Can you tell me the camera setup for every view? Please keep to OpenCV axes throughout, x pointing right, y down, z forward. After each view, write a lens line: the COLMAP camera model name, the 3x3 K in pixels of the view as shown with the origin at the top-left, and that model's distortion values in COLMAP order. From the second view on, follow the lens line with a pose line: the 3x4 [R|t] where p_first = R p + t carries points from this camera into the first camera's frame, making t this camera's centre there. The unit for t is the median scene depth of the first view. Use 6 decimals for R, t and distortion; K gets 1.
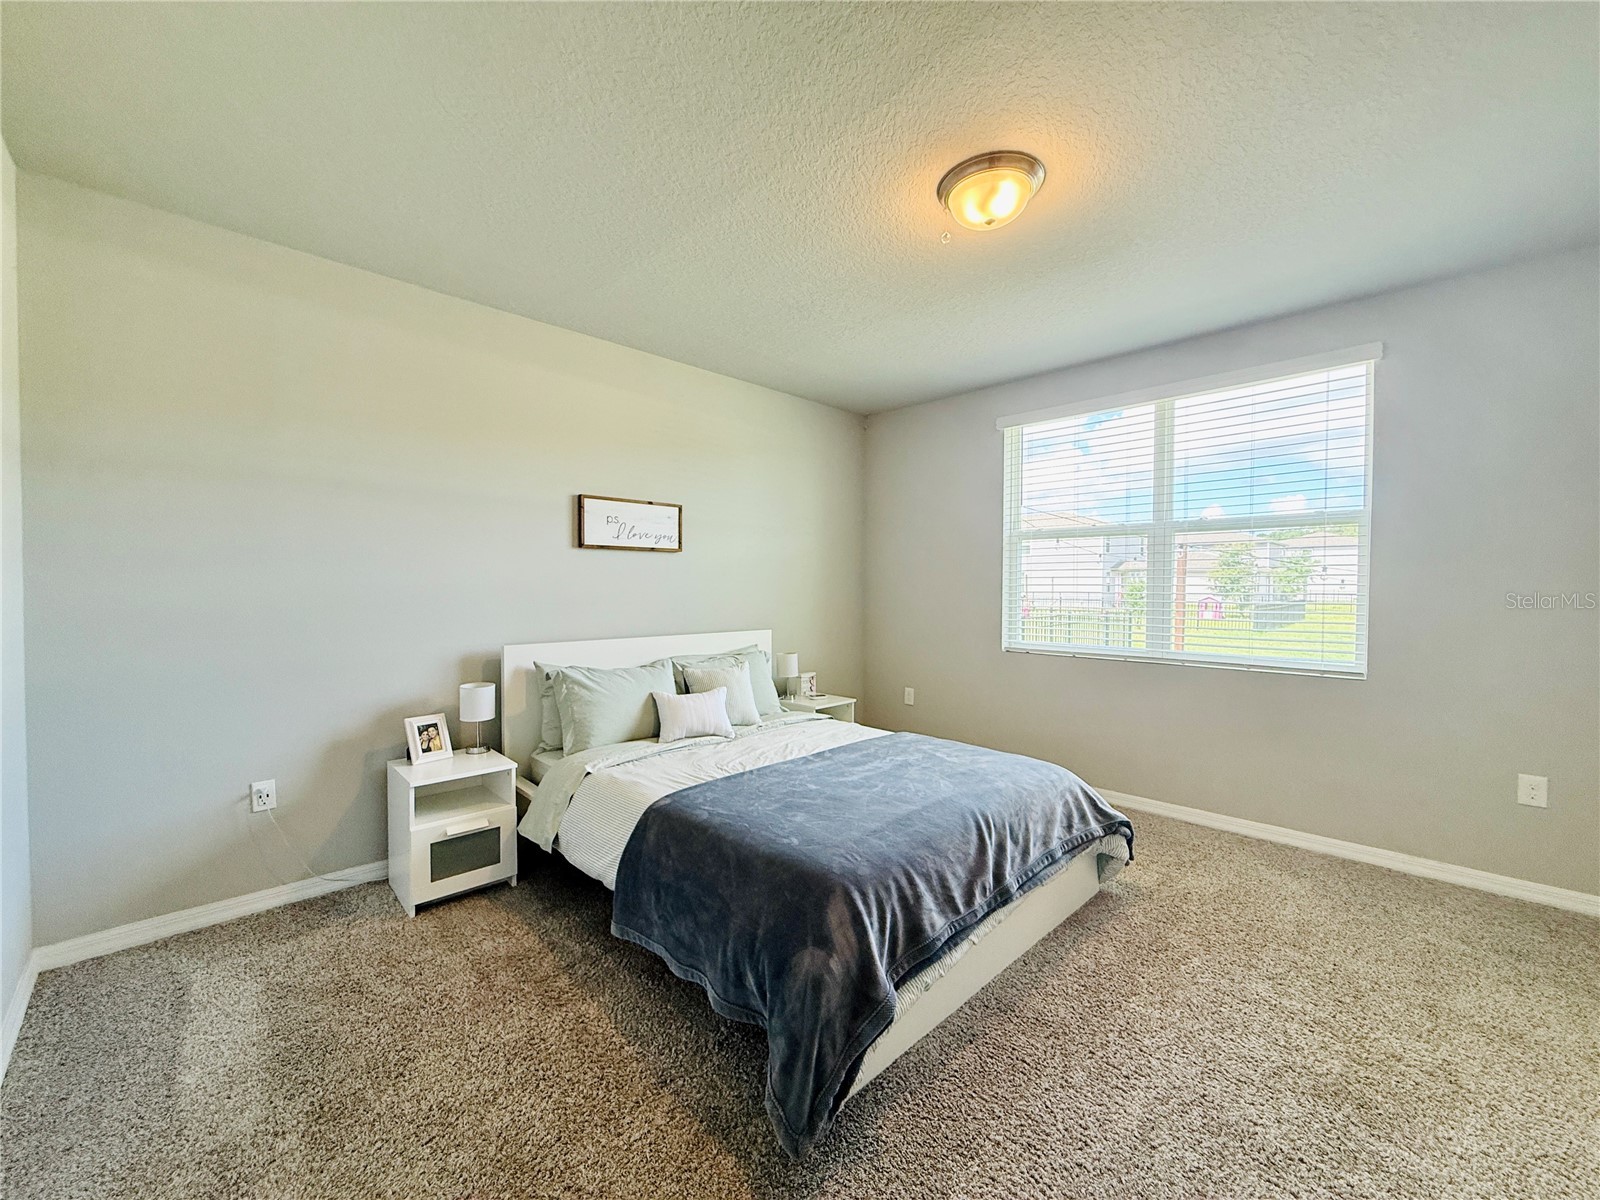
lens RADIAL K [[638.2, 0, 800.0], [0, 638.2, 600.0], [0, 0, 1]] dist [0.001354, 0.000113]
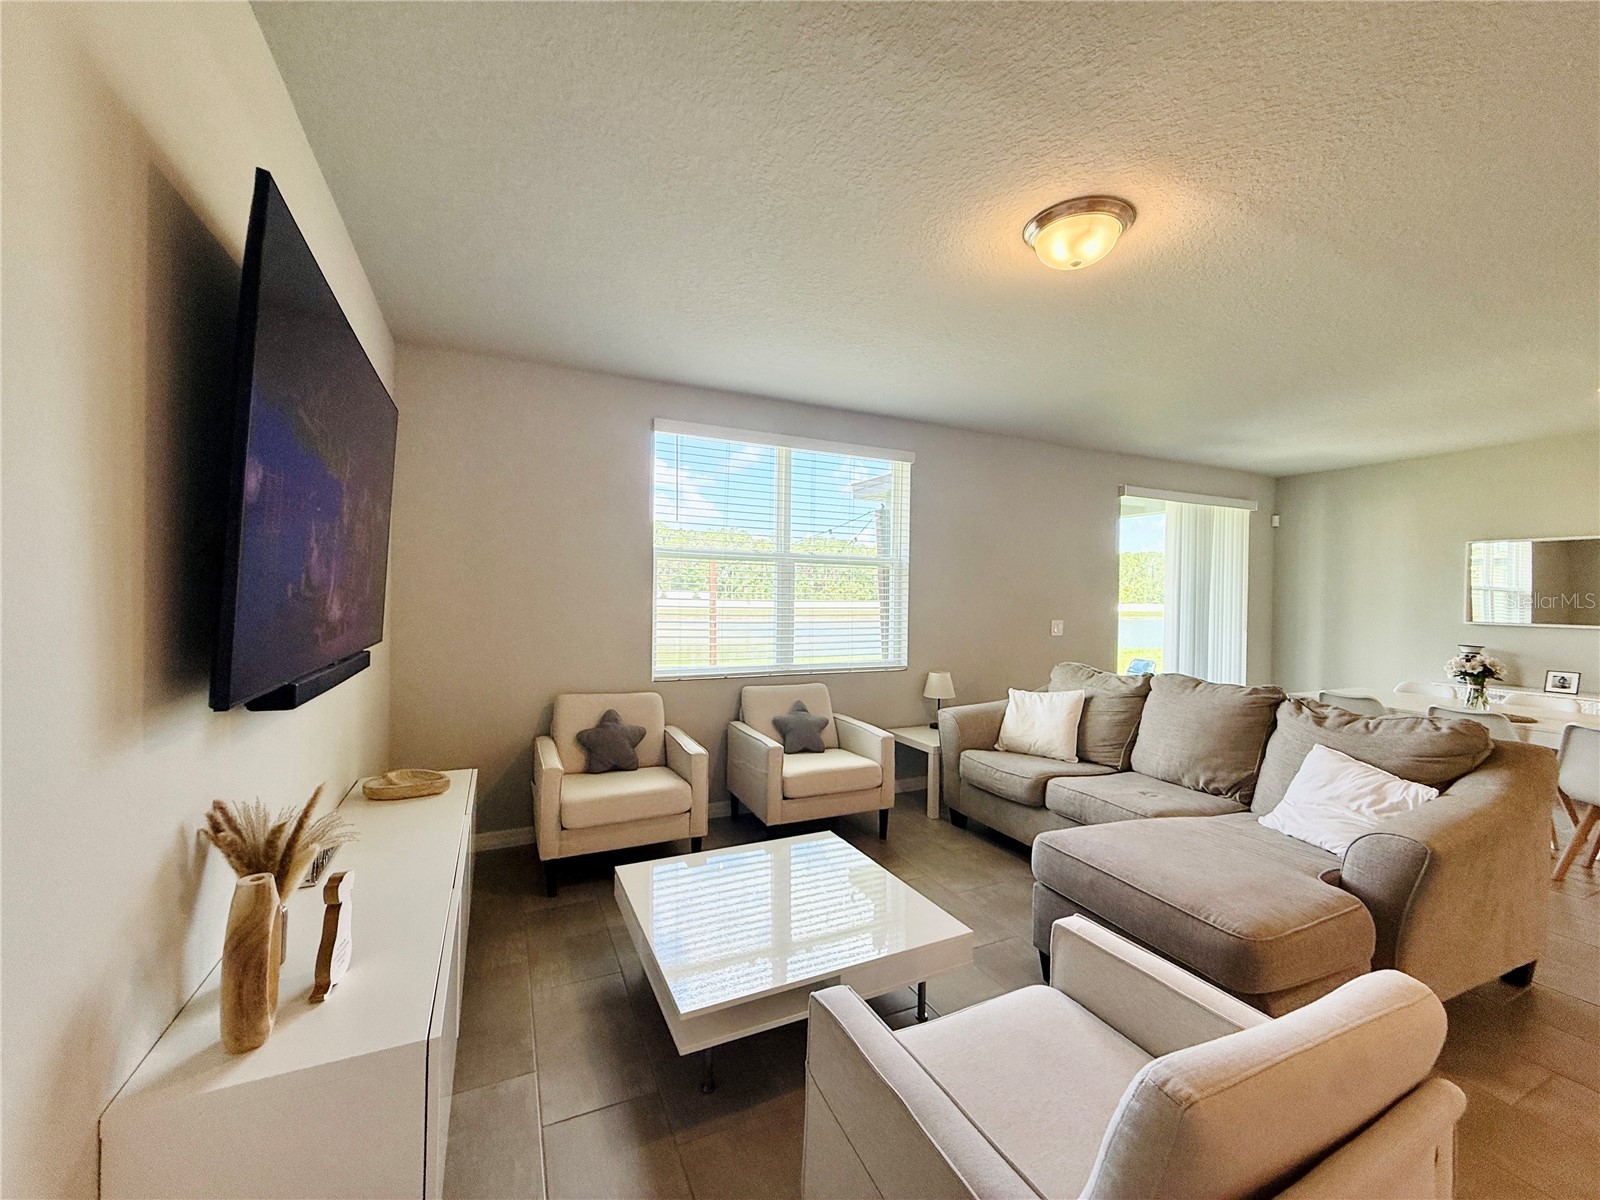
lens RADIAL K [[638.2, 0, 800.0], [0, 638.2, 600.0], [0, 0, 1]] dist [0.001354, 0.000113]
pose [[0.332972, 0.002689, 0.942933, -0.486597], [-0.005019, 0.999987, -0.001080, -0.036440], [-0.942923, -0.004373, 0.332982, 0.586948]]
